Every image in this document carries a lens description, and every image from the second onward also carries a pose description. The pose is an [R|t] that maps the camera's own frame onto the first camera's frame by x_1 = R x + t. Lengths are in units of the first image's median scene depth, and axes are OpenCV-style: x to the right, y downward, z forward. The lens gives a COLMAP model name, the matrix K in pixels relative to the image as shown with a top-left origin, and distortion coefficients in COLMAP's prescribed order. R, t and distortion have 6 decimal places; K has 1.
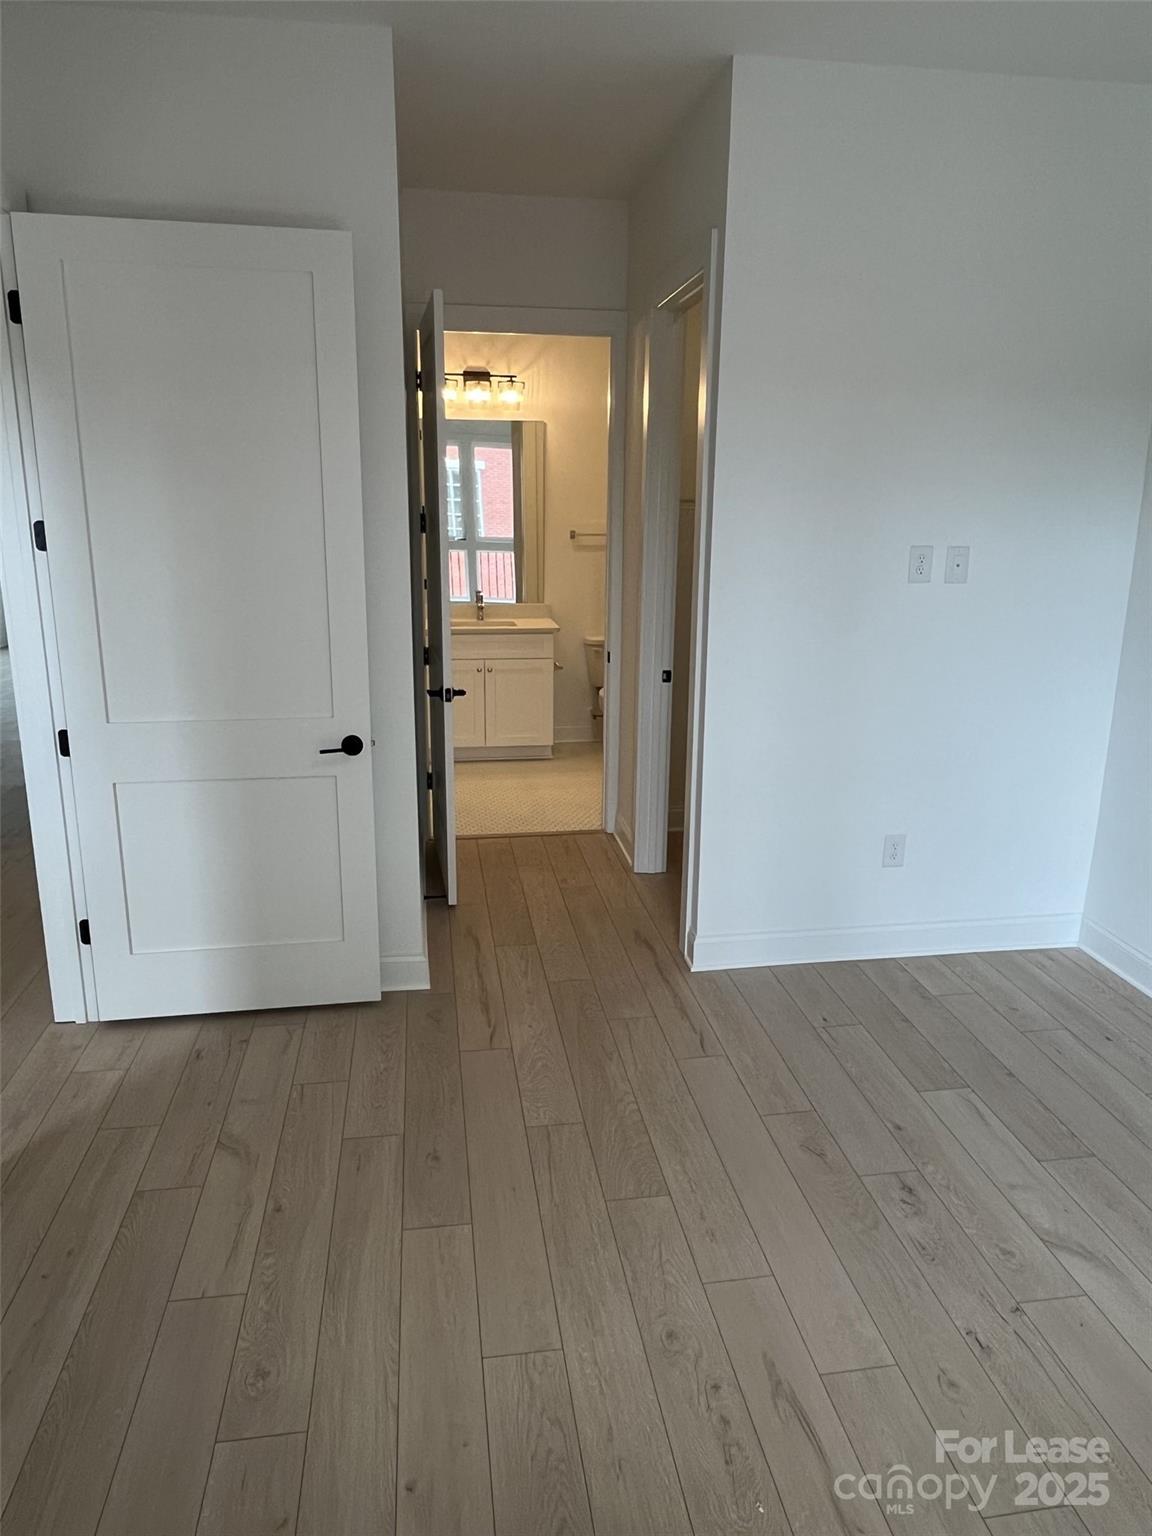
lens RADIAL K [[1002.1, 0, 574.6], [0, 1002.1, 766.0], [0, 0, 1]] dist [-0.000867, 0.000349]
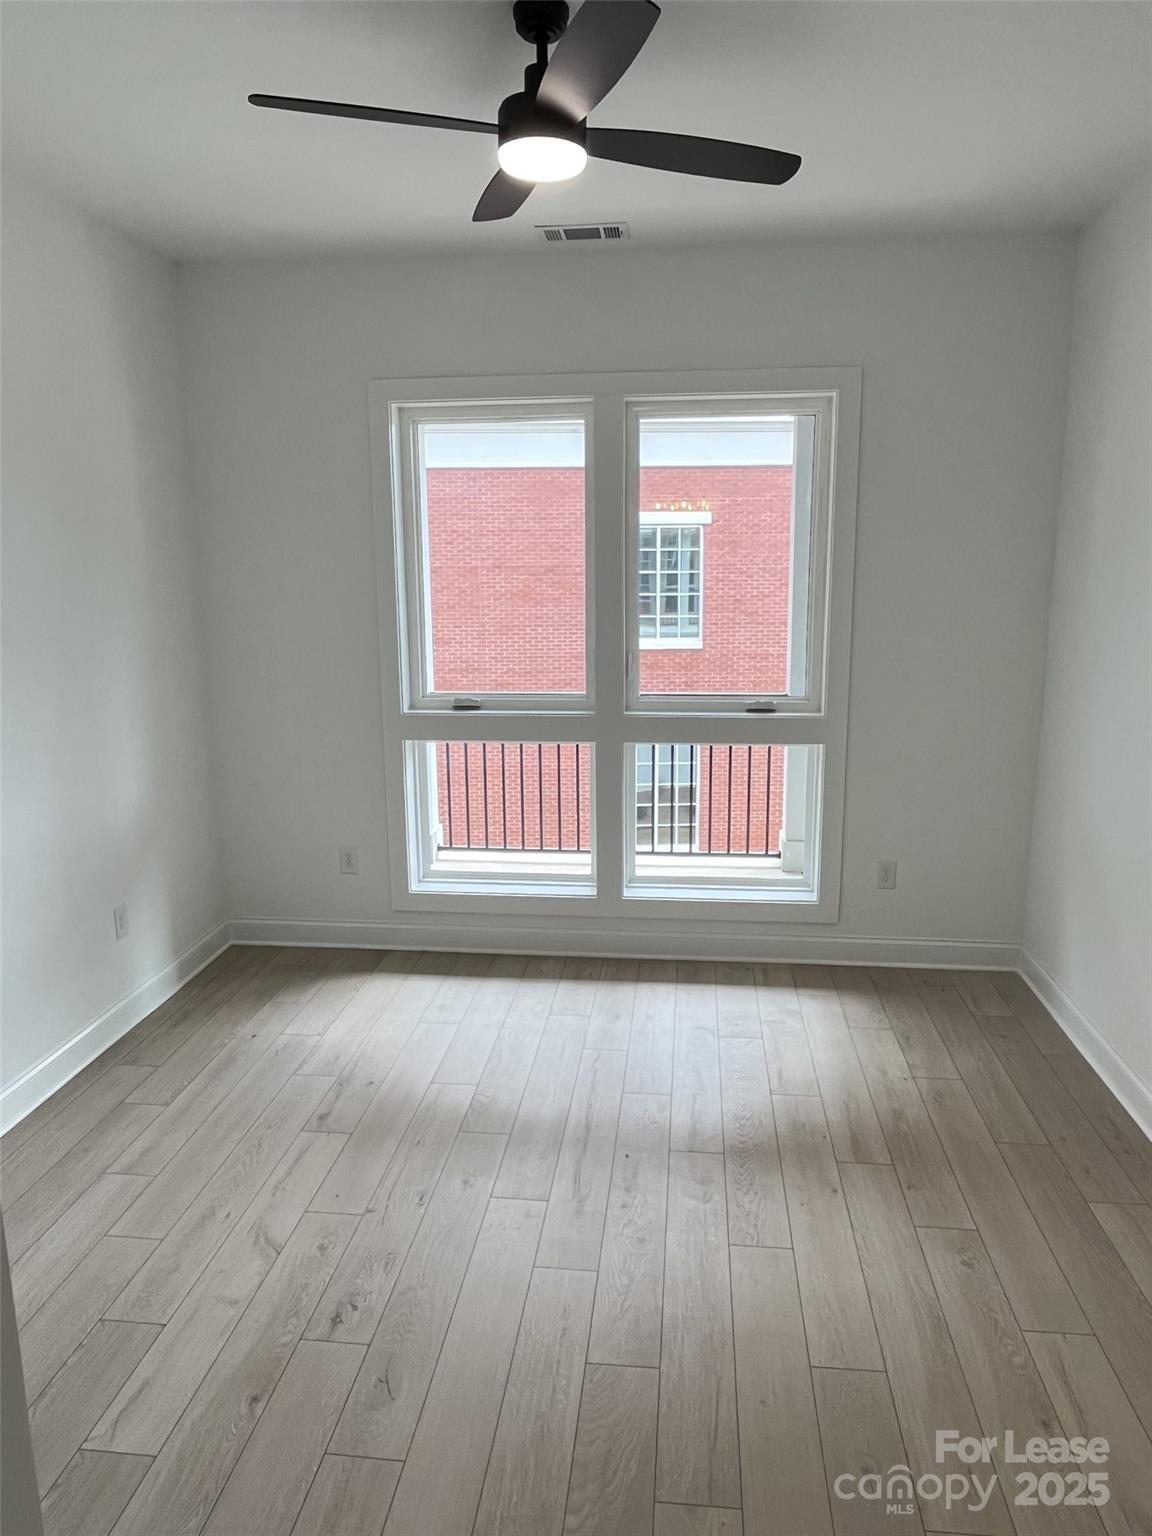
lens RADIAL K [[1002.1, 0, 576.8], [0, 1002.1, 767.2], [0, 0, 1]] dist [-0.000867, 0.000349]
pose [[-0.965263, -0.051977, 0.256059, -0.104324], [0.067080, 0.897867, 0.435127, -0.466290], [-0.252523, 0.437188, -0.863191, 1.640000]]
